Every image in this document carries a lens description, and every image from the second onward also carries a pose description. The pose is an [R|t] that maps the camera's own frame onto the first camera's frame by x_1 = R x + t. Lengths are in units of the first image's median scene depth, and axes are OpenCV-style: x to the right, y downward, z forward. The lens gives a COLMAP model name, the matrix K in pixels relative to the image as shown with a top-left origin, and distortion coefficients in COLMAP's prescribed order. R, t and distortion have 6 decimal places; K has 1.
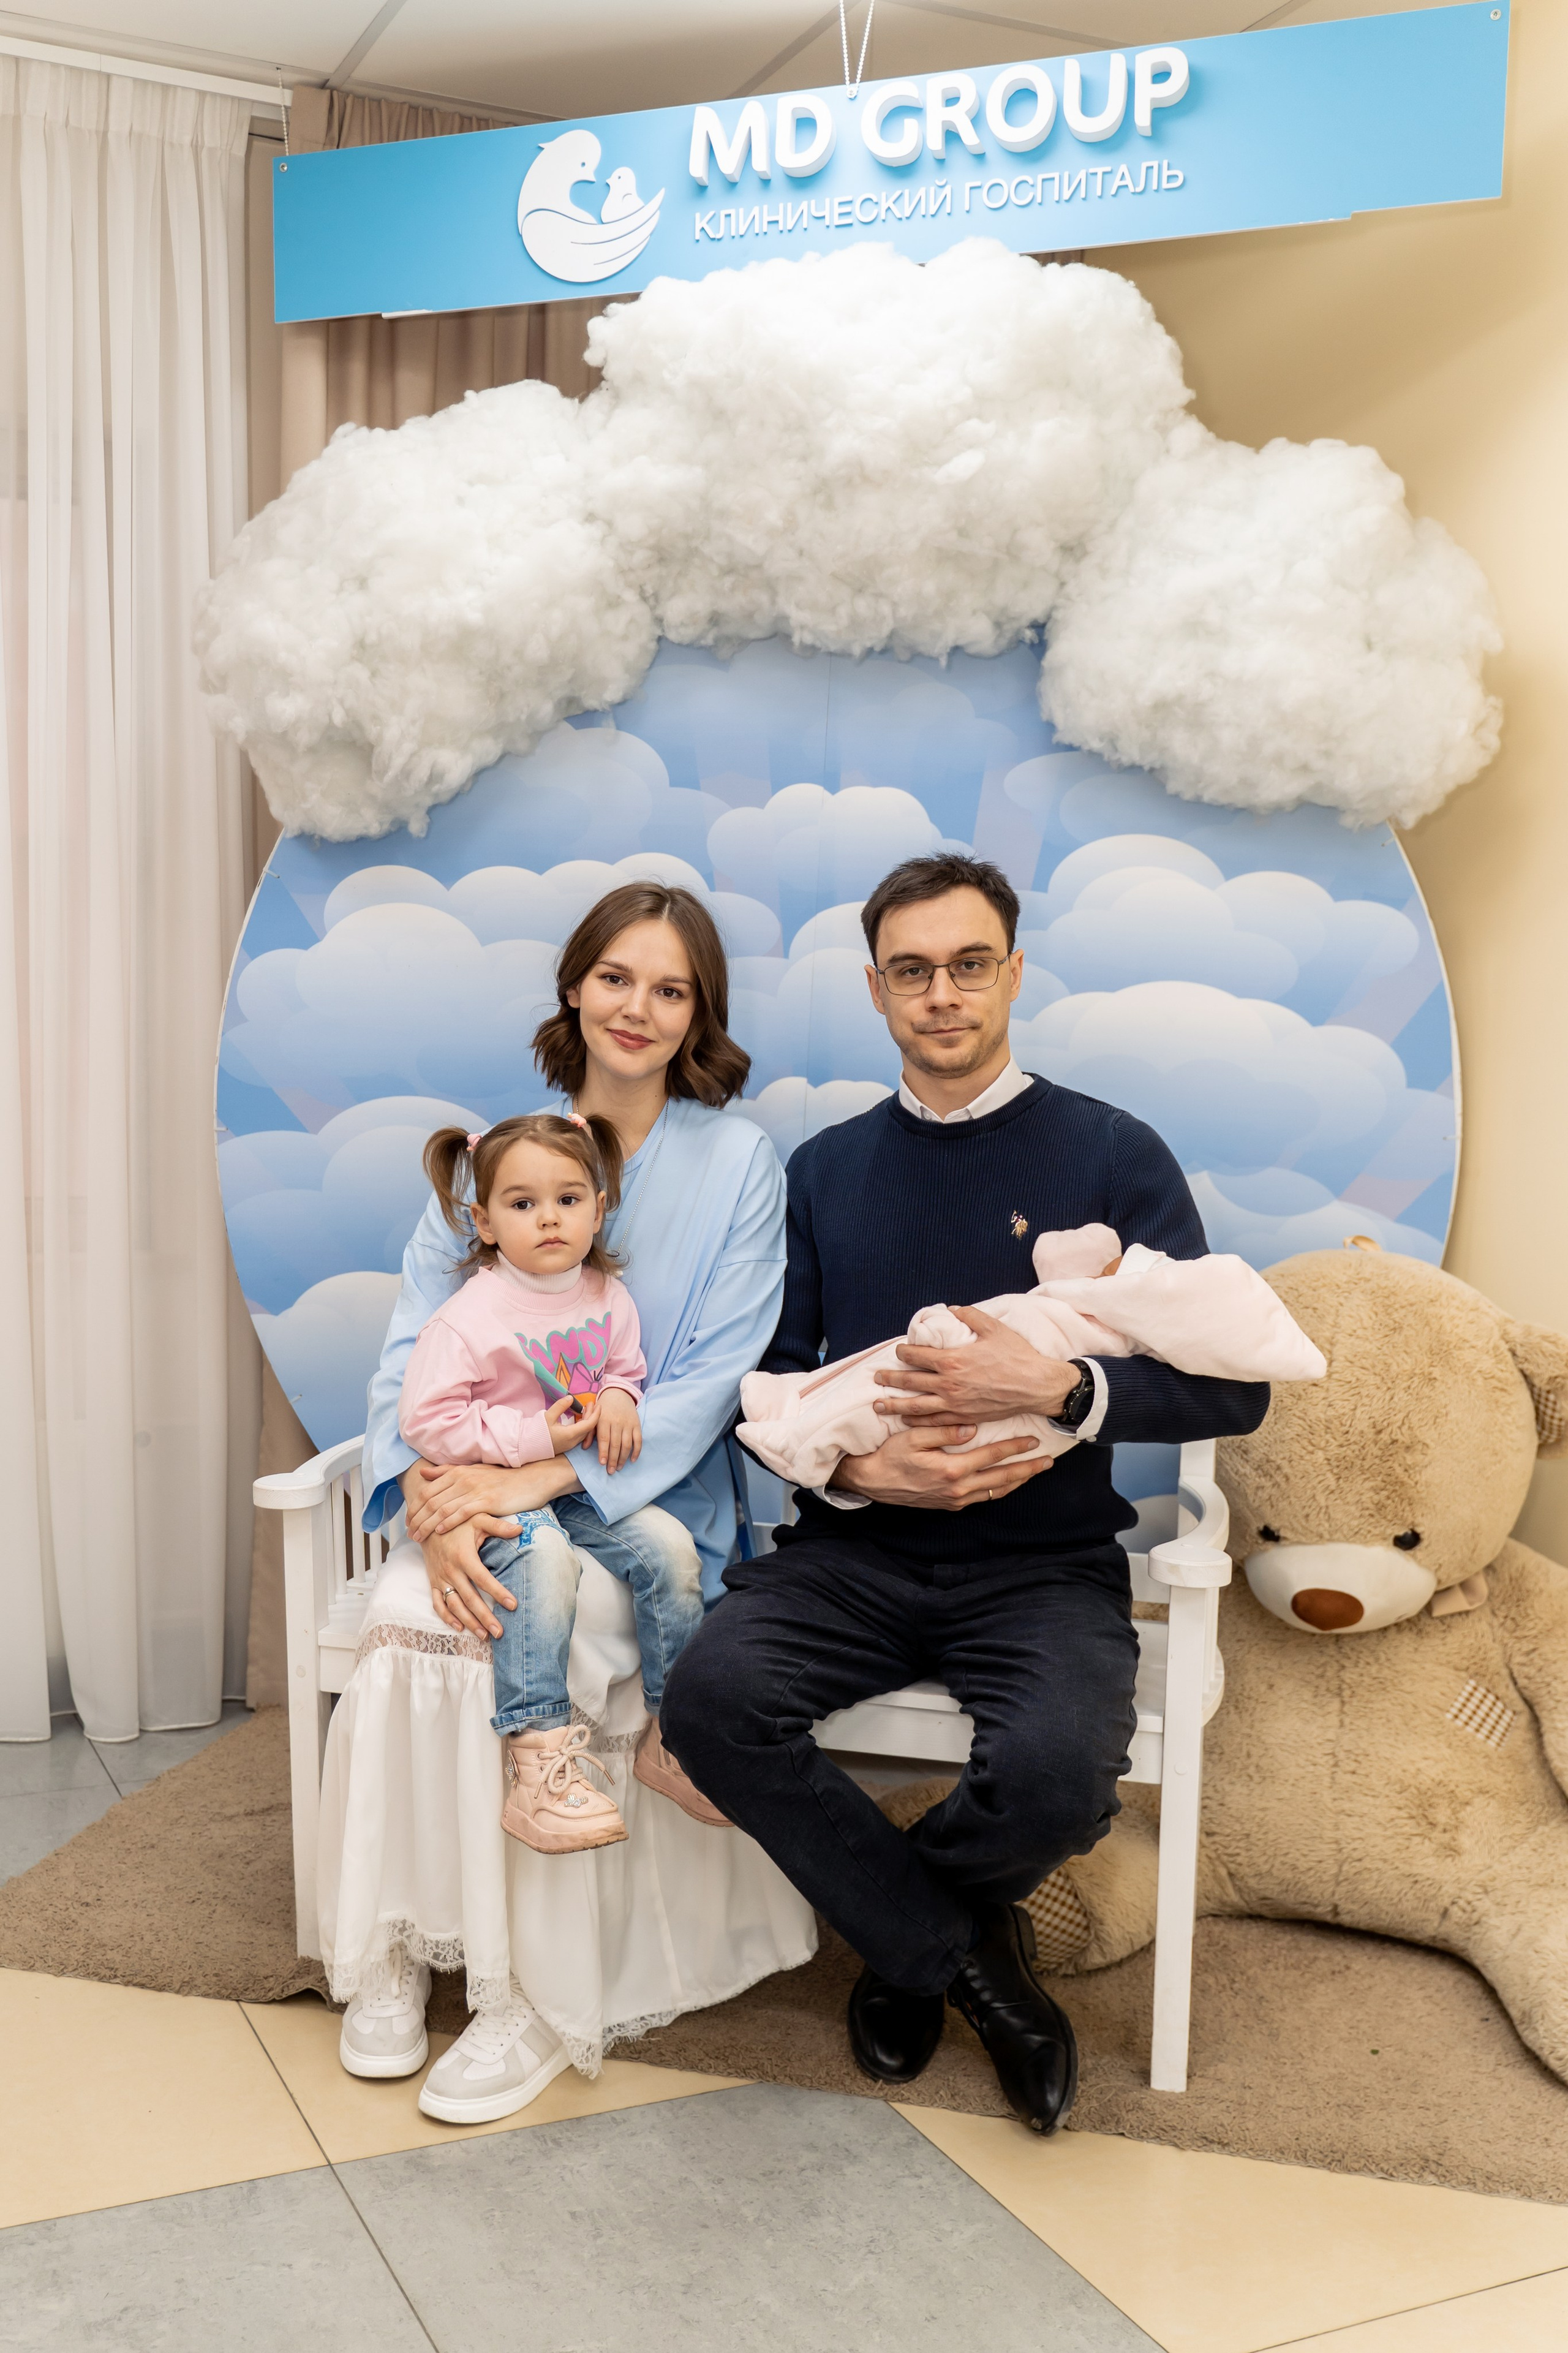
lens RADIAL K [[1973.8, 0, 584.8], [0, 1973.8, 1183.4], [0, 0, 1]] dist [0.004090, 0.000880]
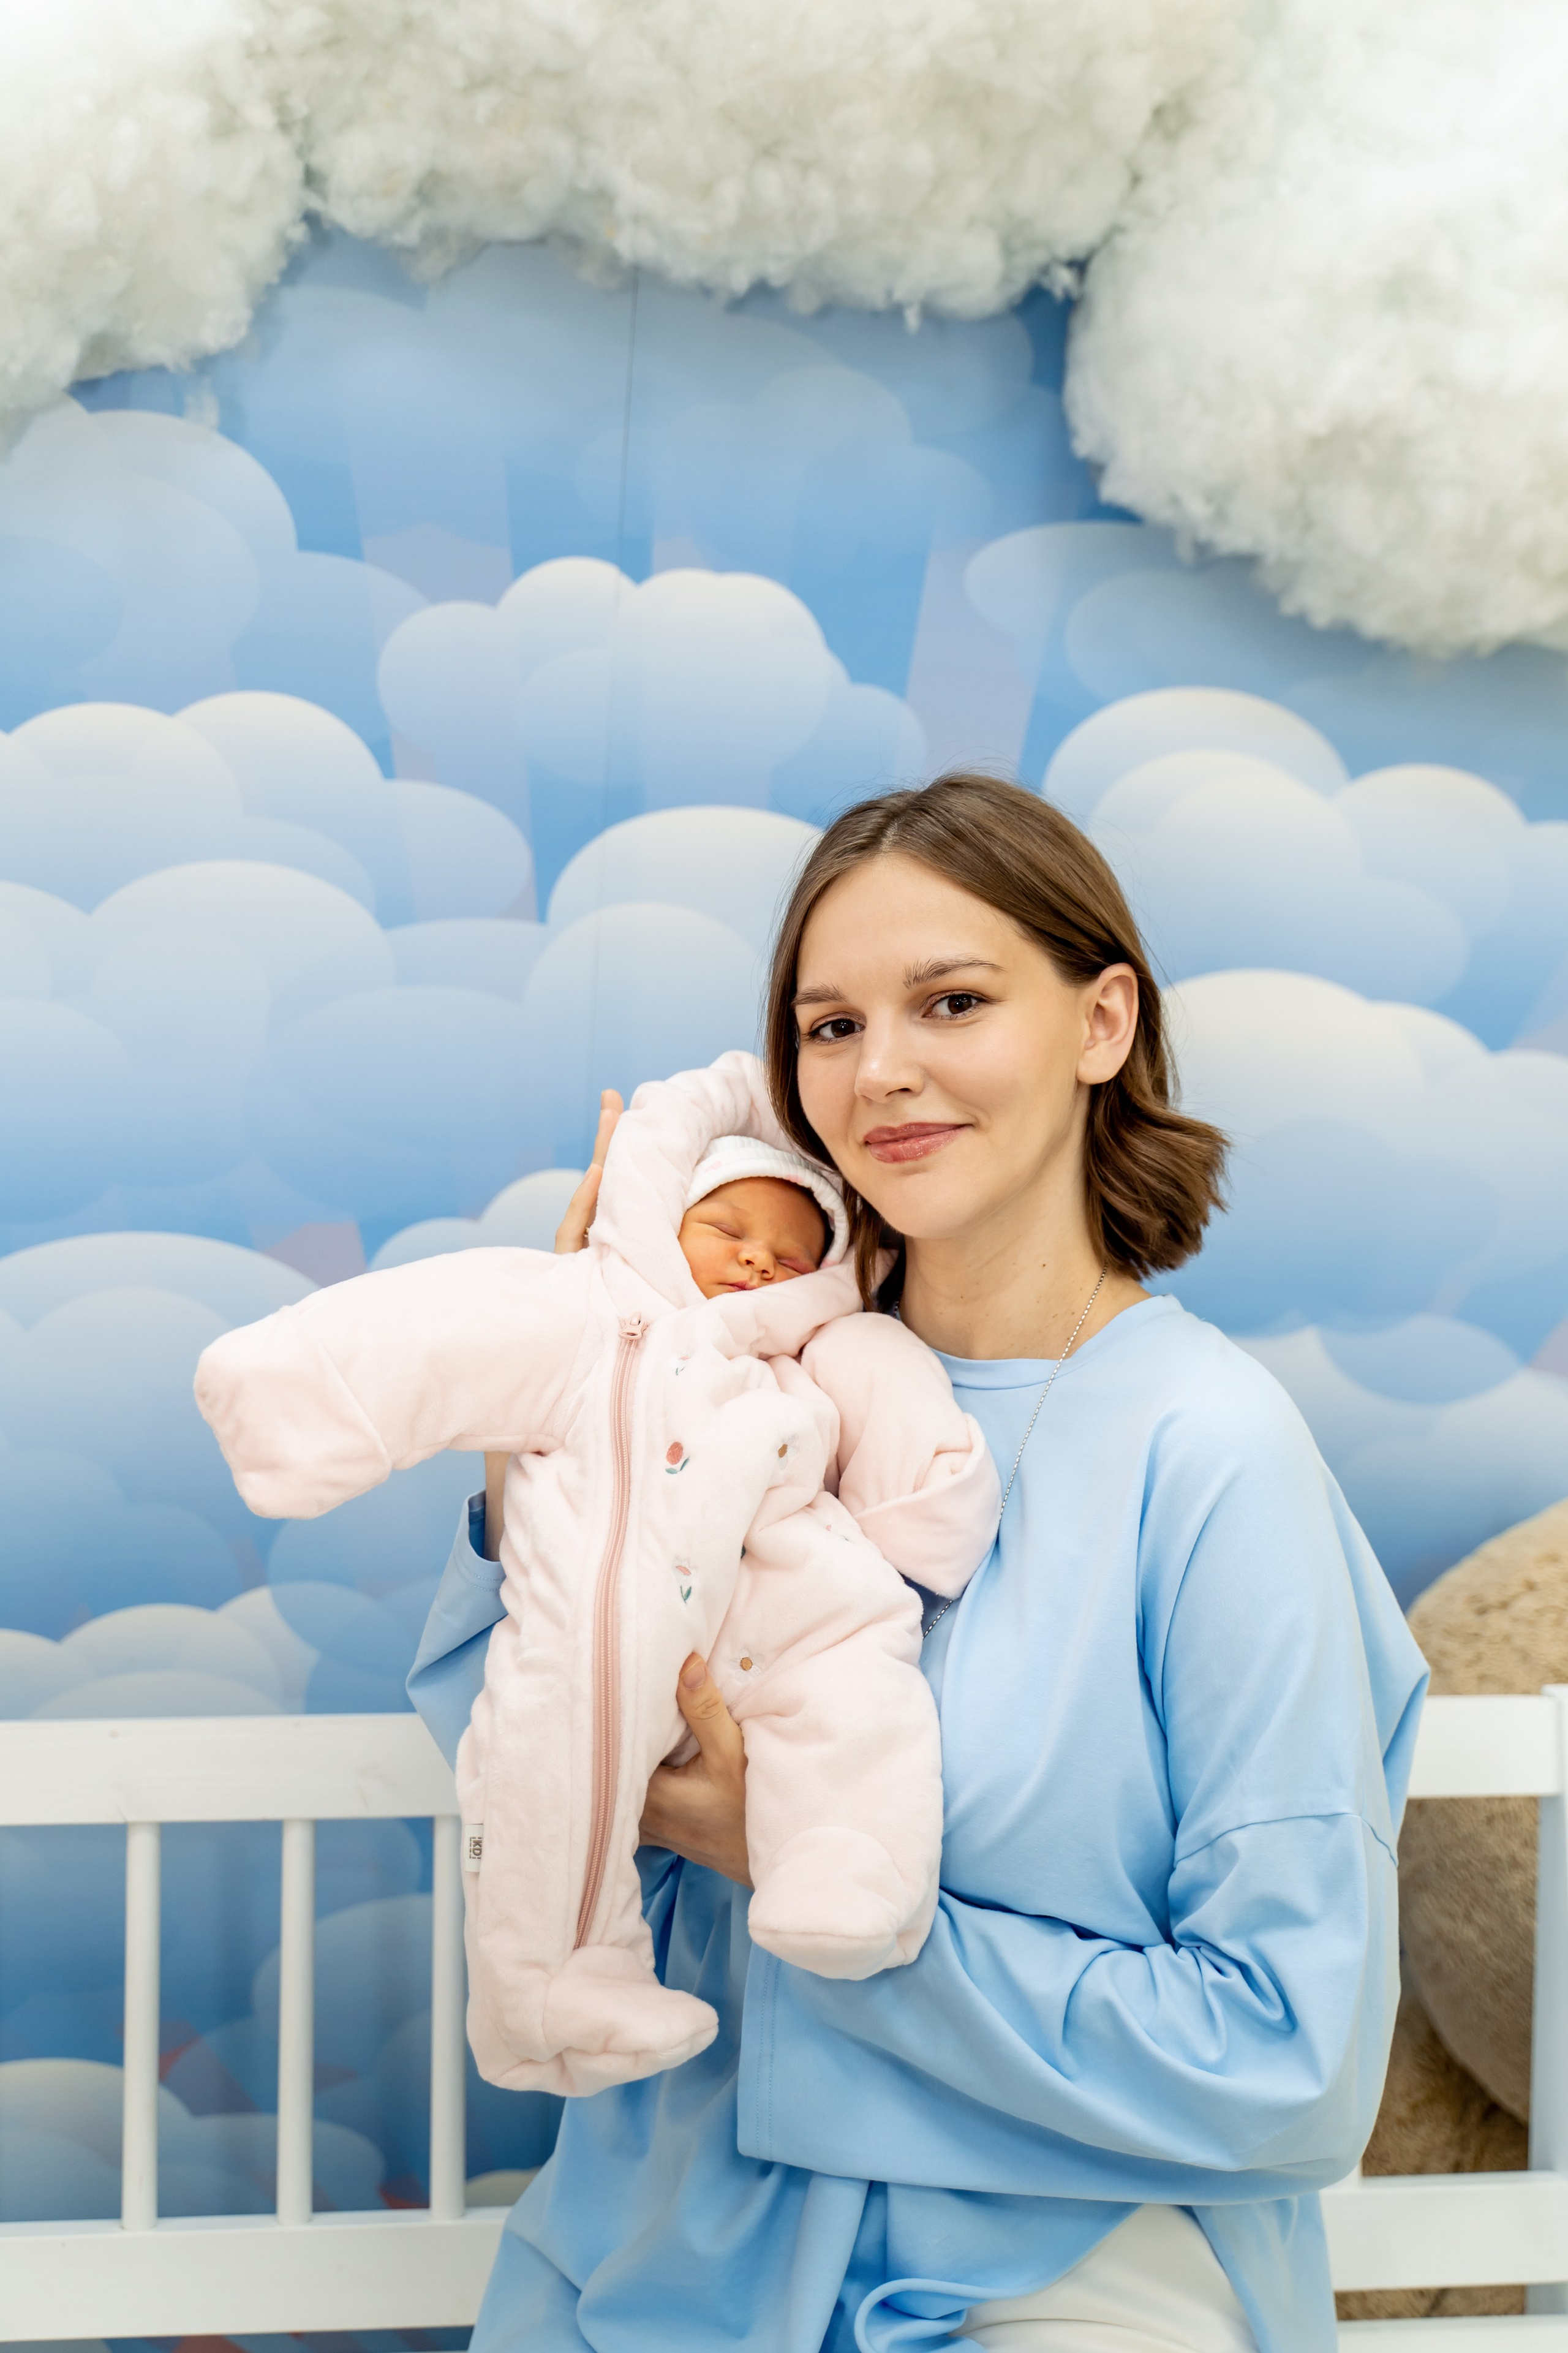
lens RADIAL K [[3007.5, 0, 784.0], [0, 3007.5, 1176.5], [0, 0, 1]] dist [-0.006858, 0.012222]
pose [[0.916896, -0.031833, 0.397855, -0.148392], [0.035490, 0.999368, -0.001828, -0.055571], [-0.397546, 0.015796, 0.917446, 0.347773]]
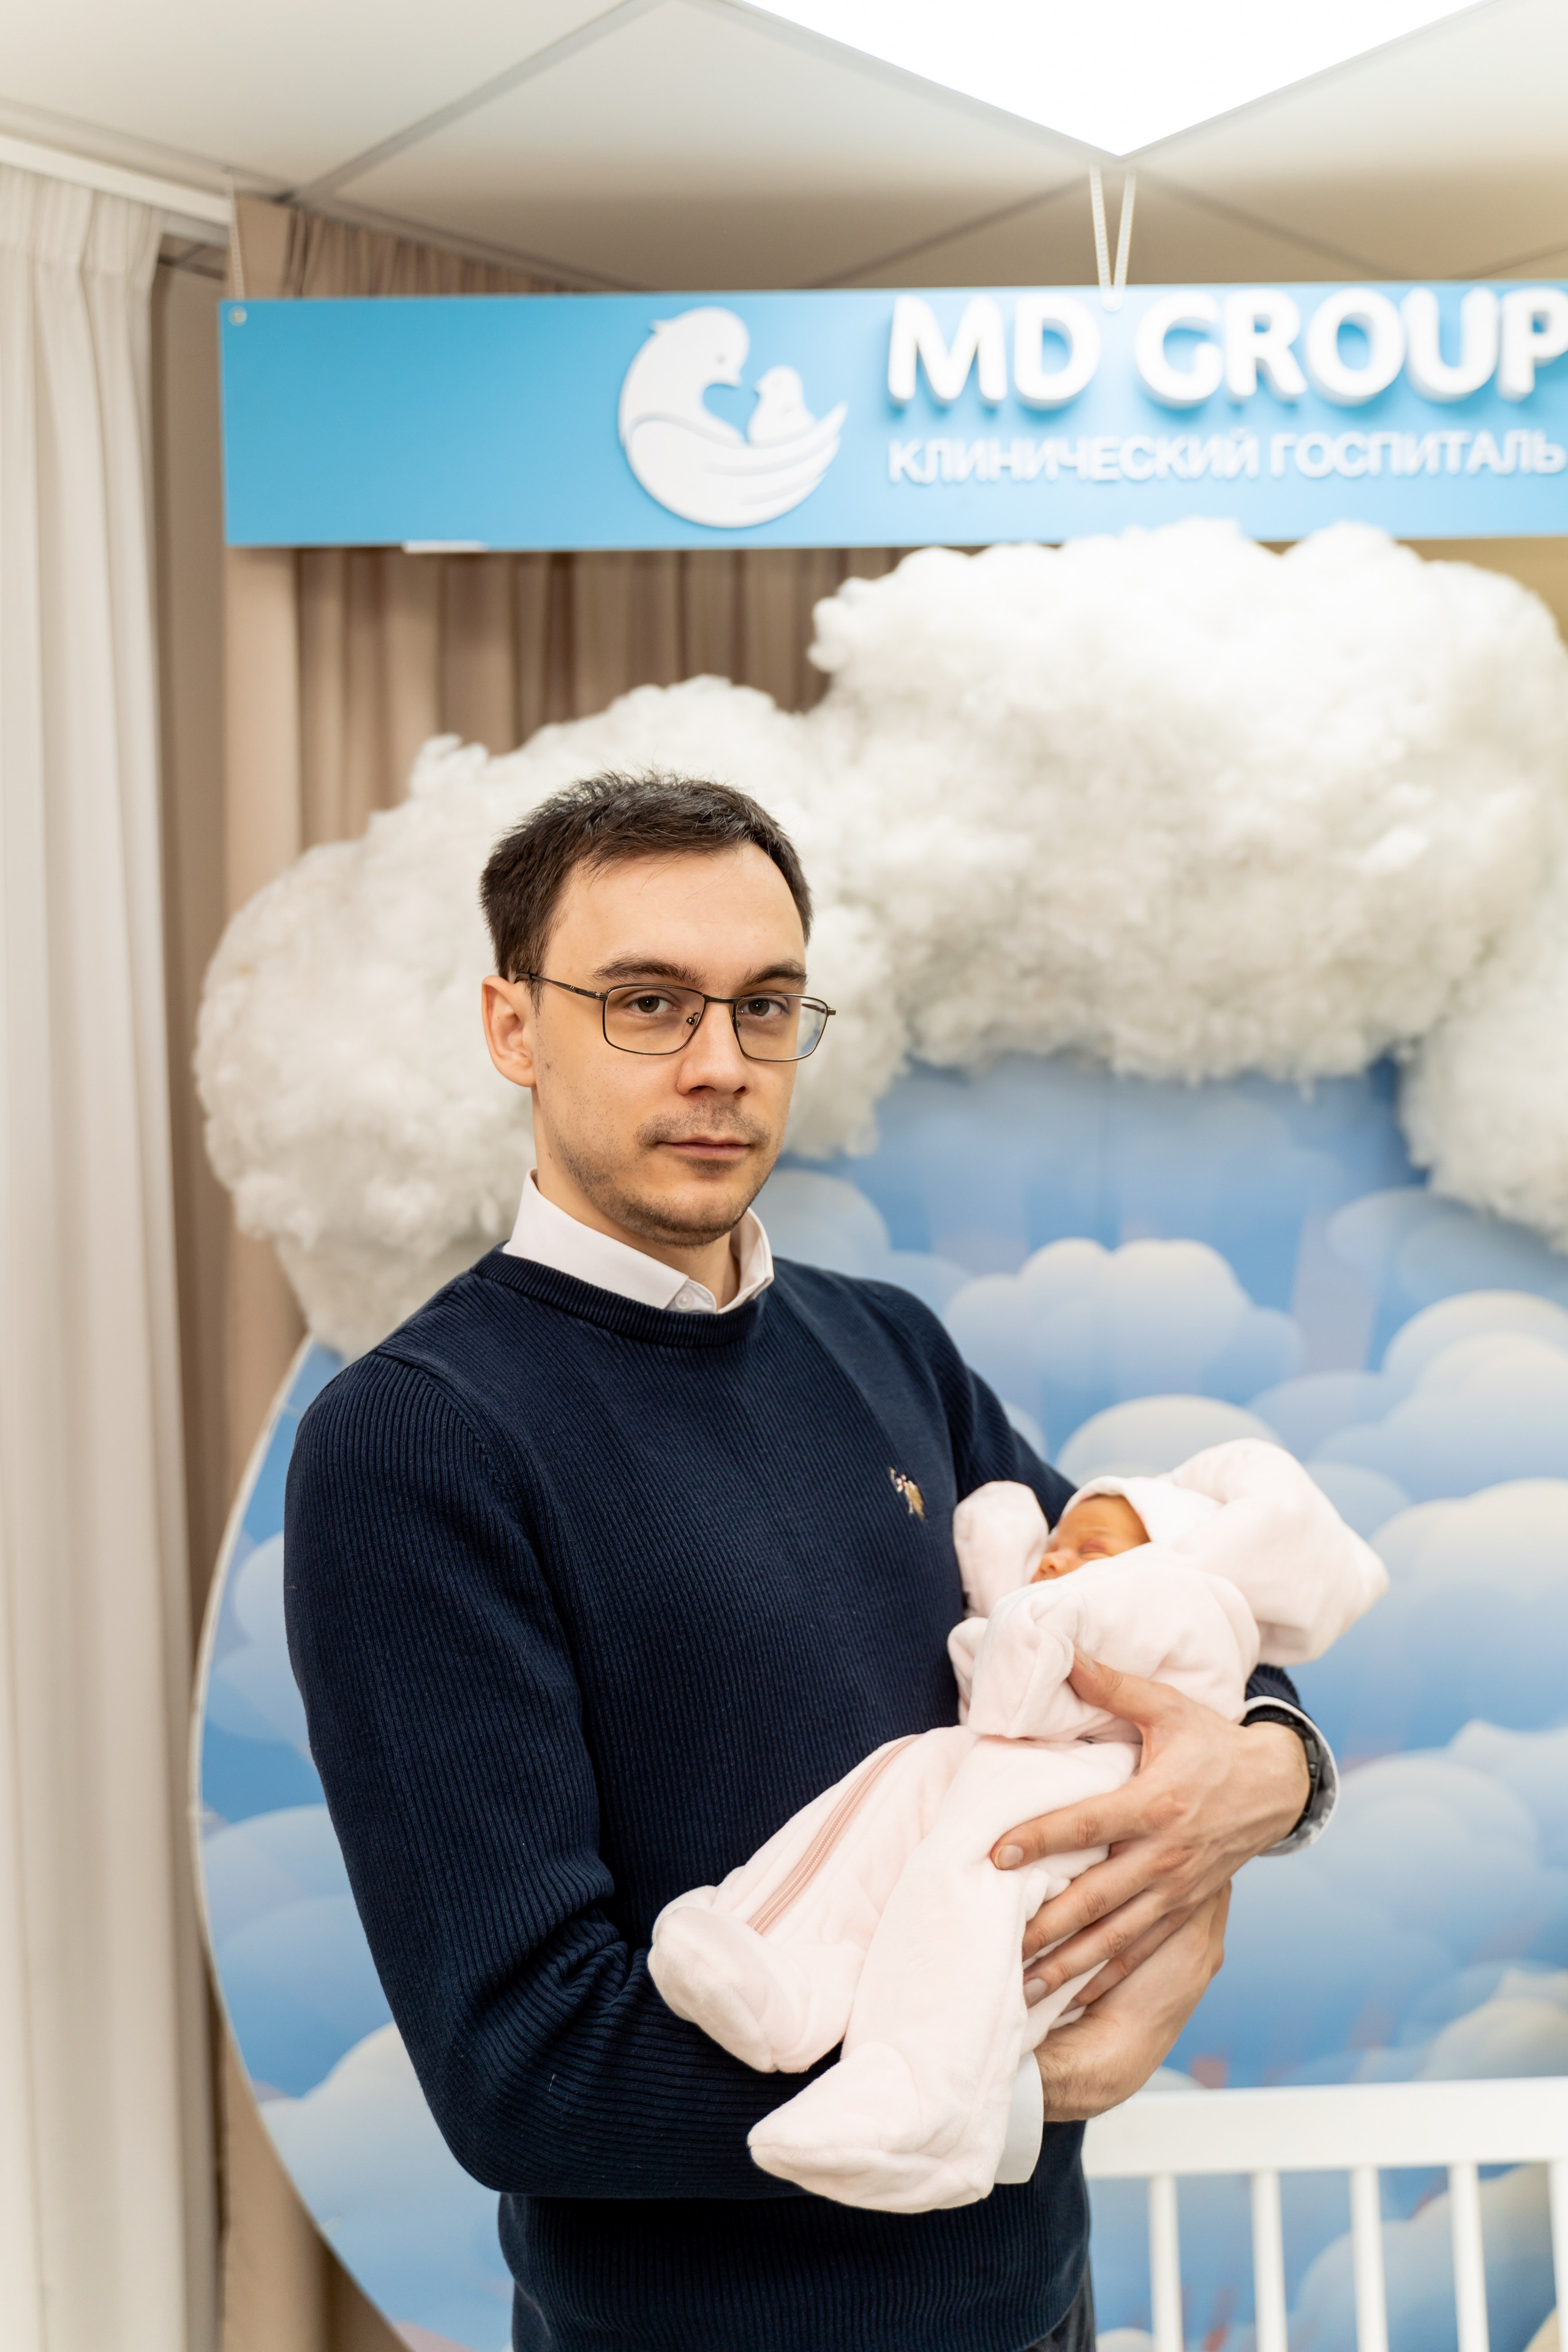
lens RADIAL K [[2142.4, 0, 784.0], [0, 2142.4, 1176.0], [0, 0, 1]] dist [0.007556, -0.008814]
pose [[0.949737, -0.036761, 0.310883, -0.244192], [0.057780, 0.996604, -0.058669, -0.203113], [-0.307670, 0.073683, 0.948636, 0.330989]]
